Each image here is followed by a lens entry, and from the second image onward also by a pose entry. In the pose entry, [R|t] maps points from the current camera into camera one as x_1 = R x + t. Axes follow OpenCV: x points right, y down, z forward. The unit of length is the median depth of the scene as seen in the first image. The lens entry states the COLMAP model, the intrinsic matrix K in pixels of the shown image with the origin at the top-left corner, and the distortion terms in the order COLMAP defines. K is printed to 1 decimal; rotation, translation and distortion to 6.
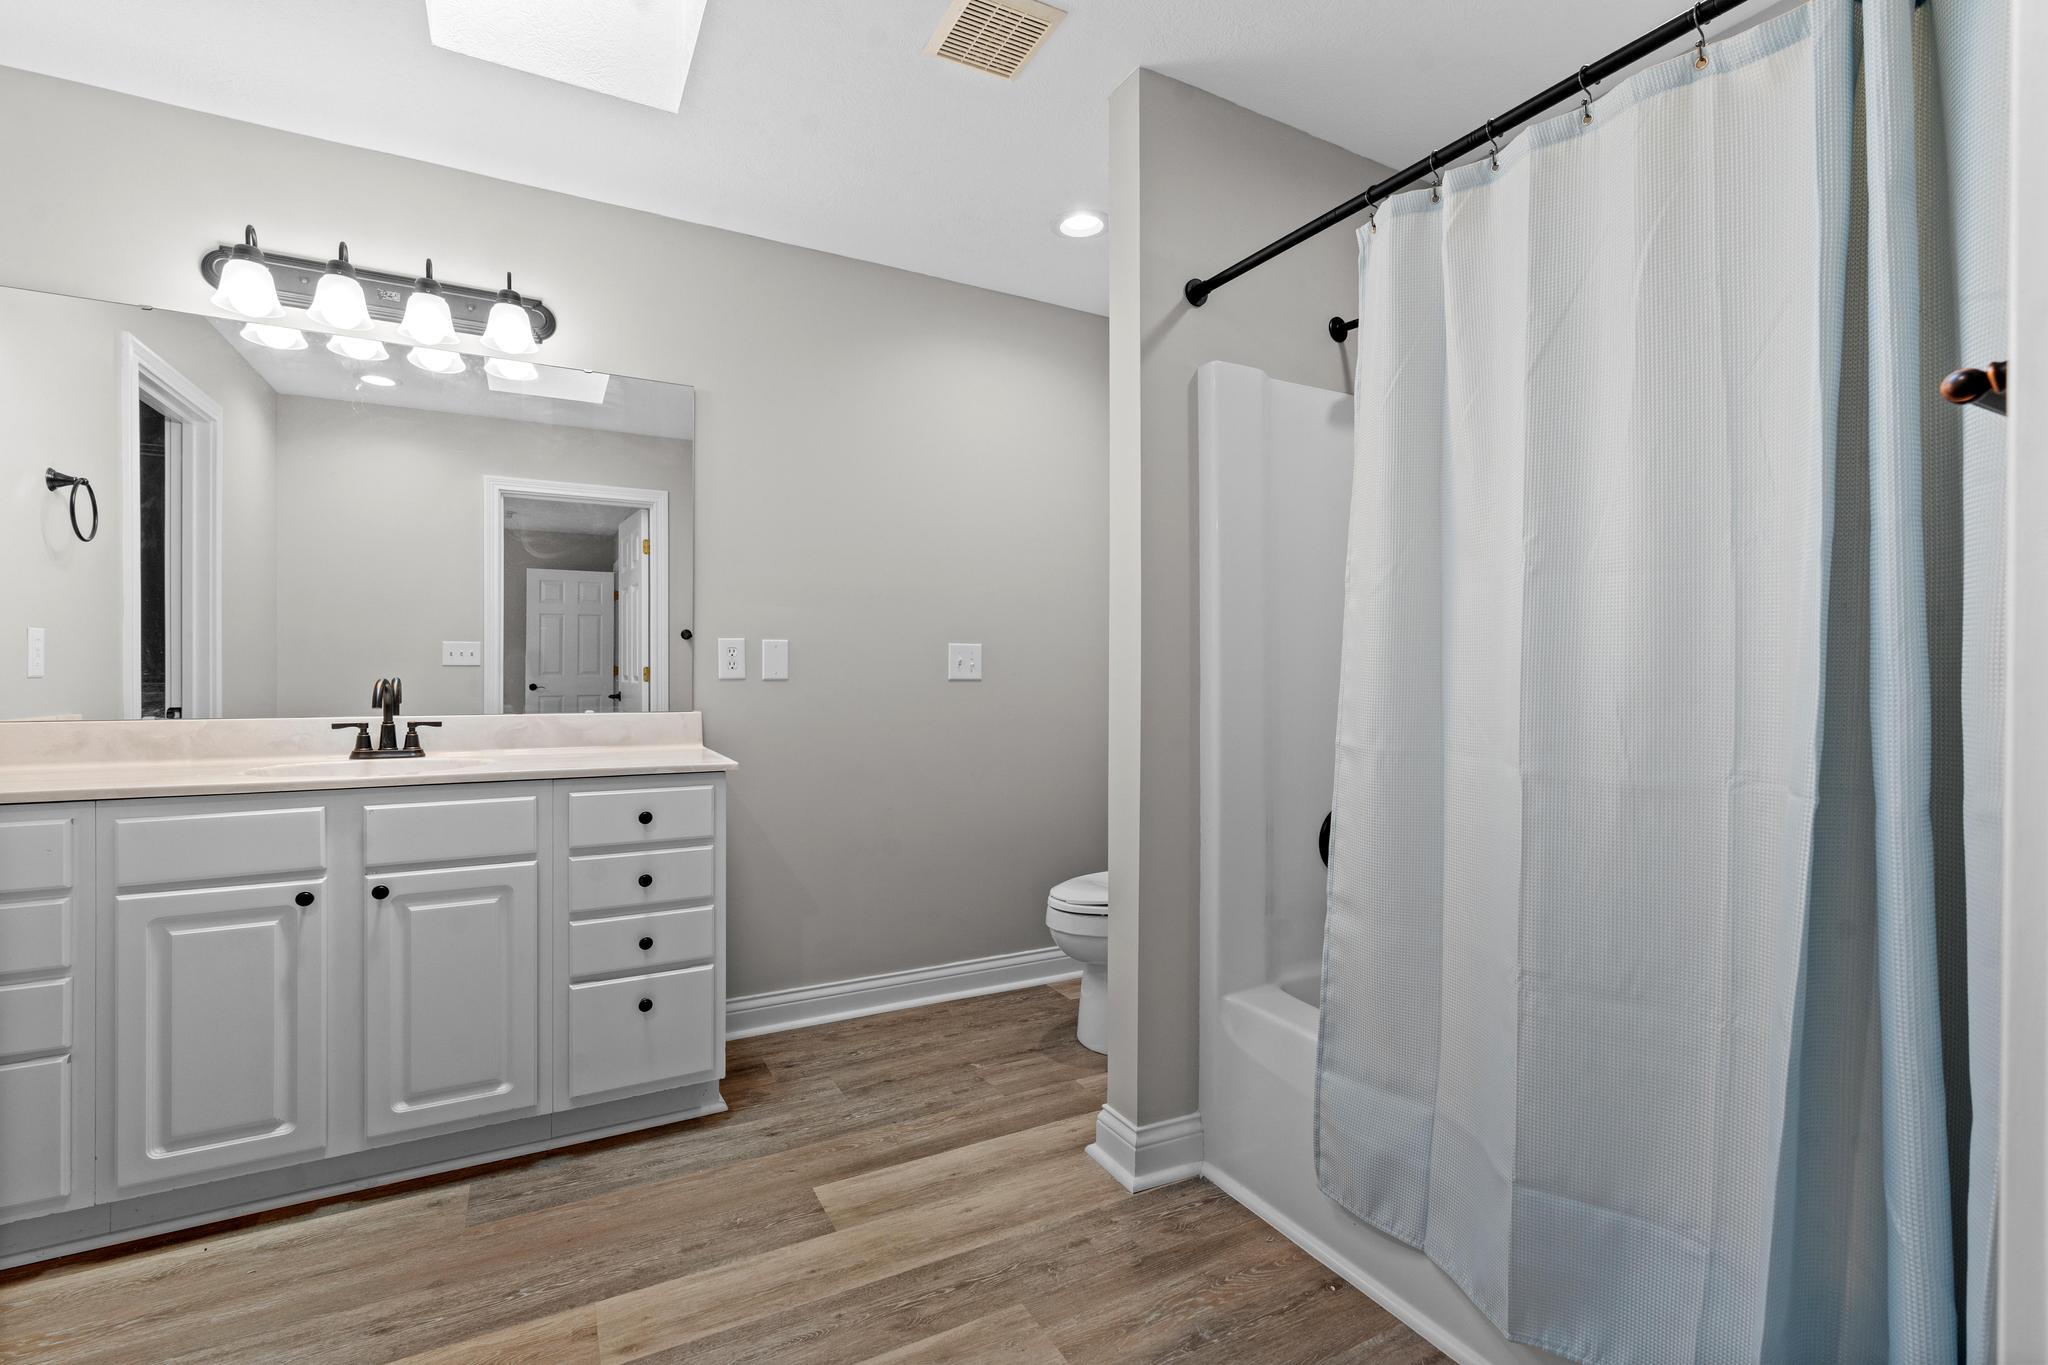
lens RADIAL K [[925.9, 0, 1032.1], [0, 925.9, 674.0], [0, 0, 1]] dist [-0.006609, 0.003225]
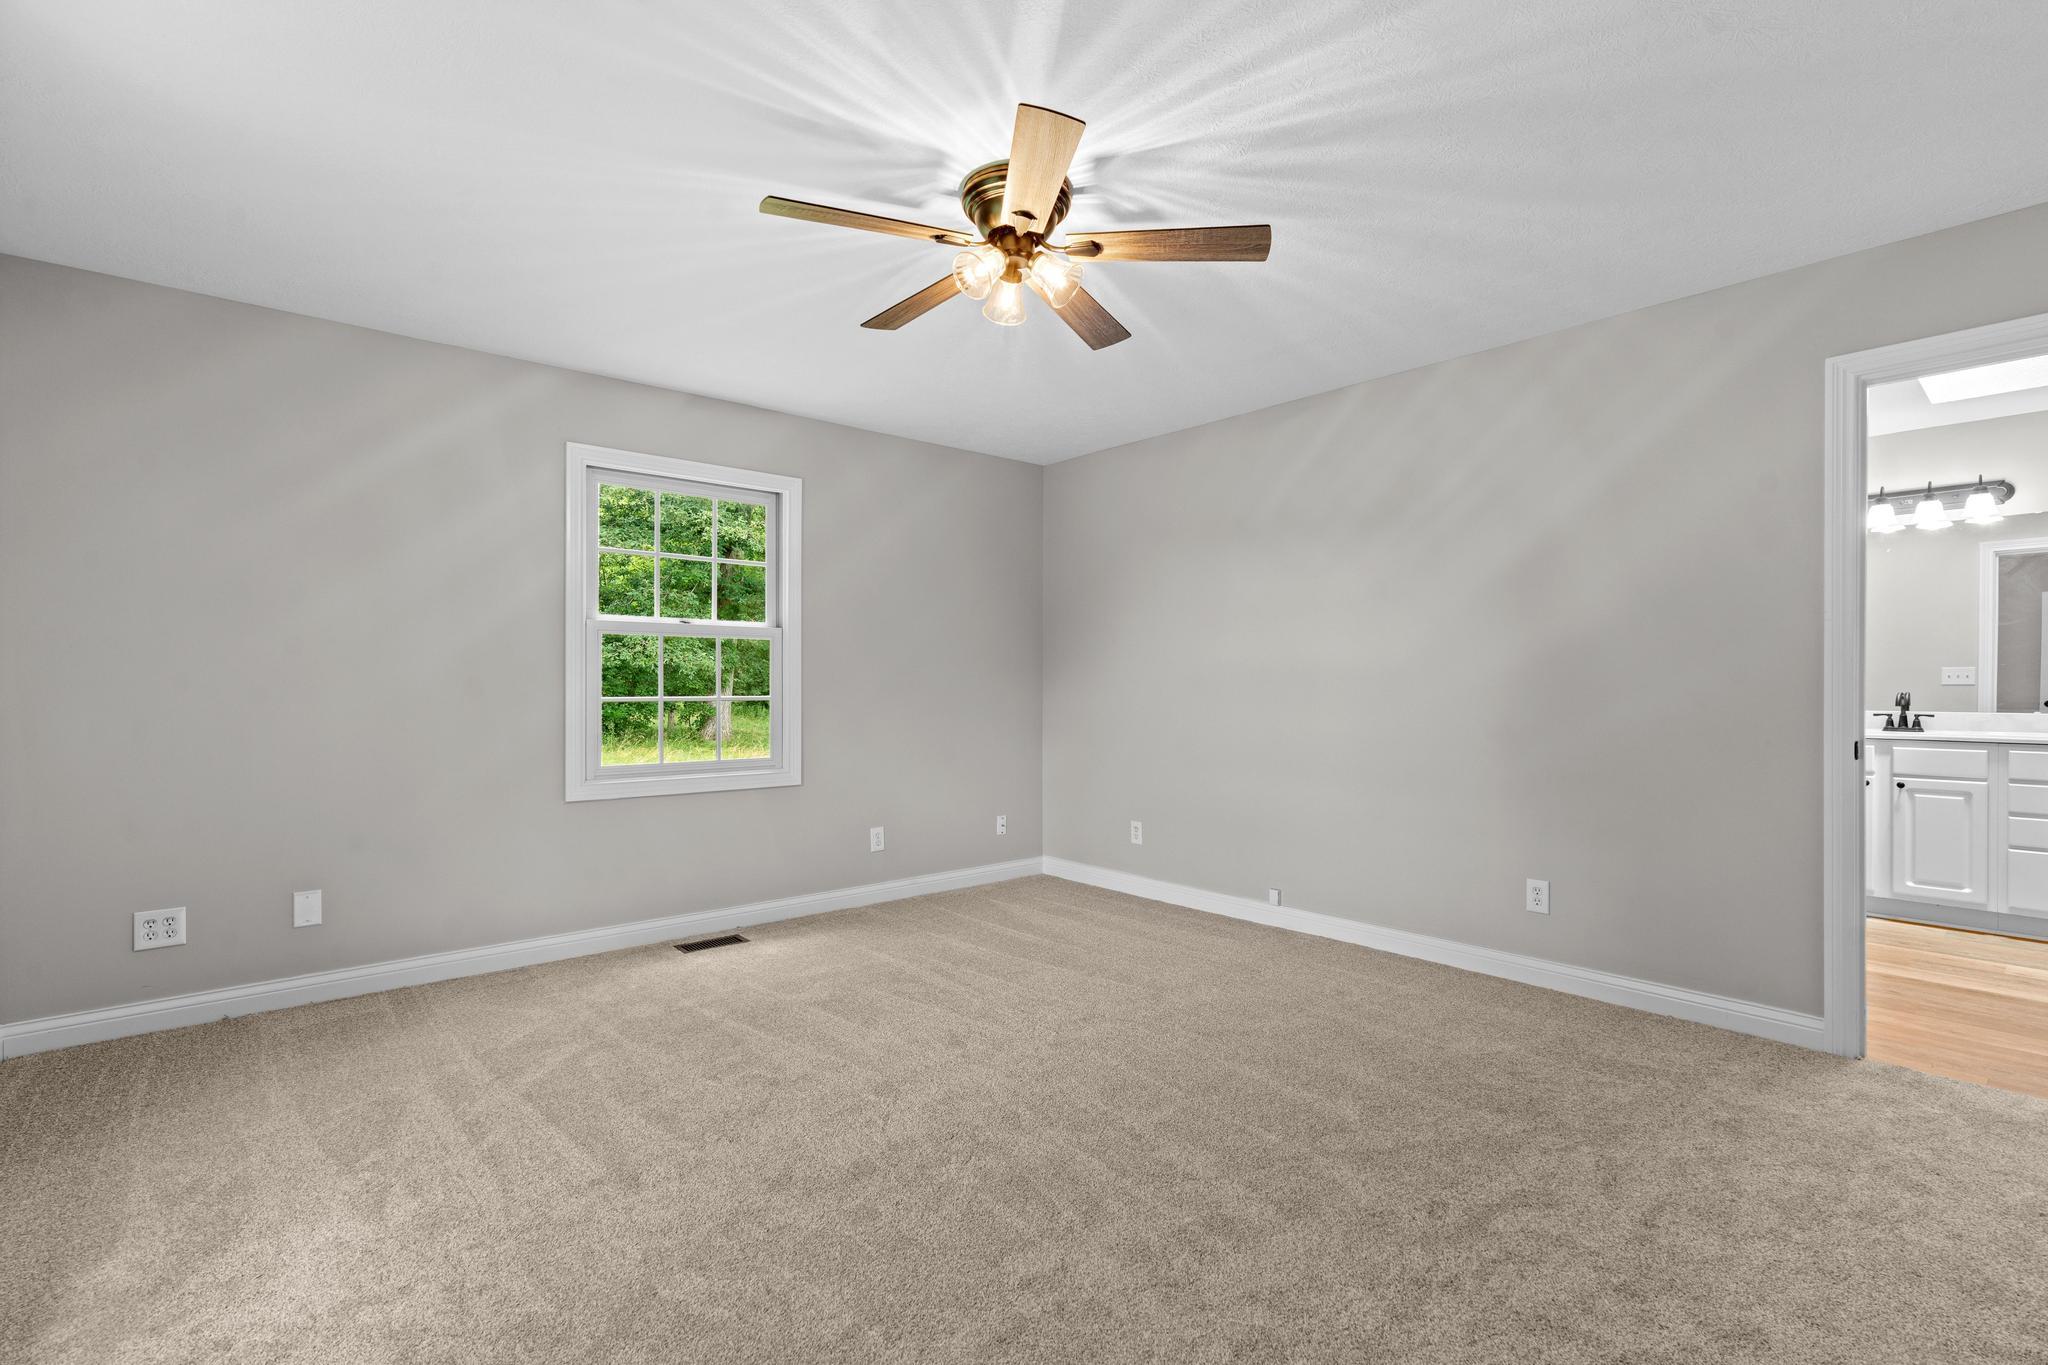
lens RADIAL K [[925.9, 0, 1023.6], [0, 925.9, 684.8], [0, 0, 1]] dist [-0.006609, 0.003225]
pose [[0.210547, 0.003253, -0.977578, 0.892749], [-0.008670, 0.999961, 0.001460, 0.002116], [0.977545, 0.008169, 0.210567, -1.339582]]
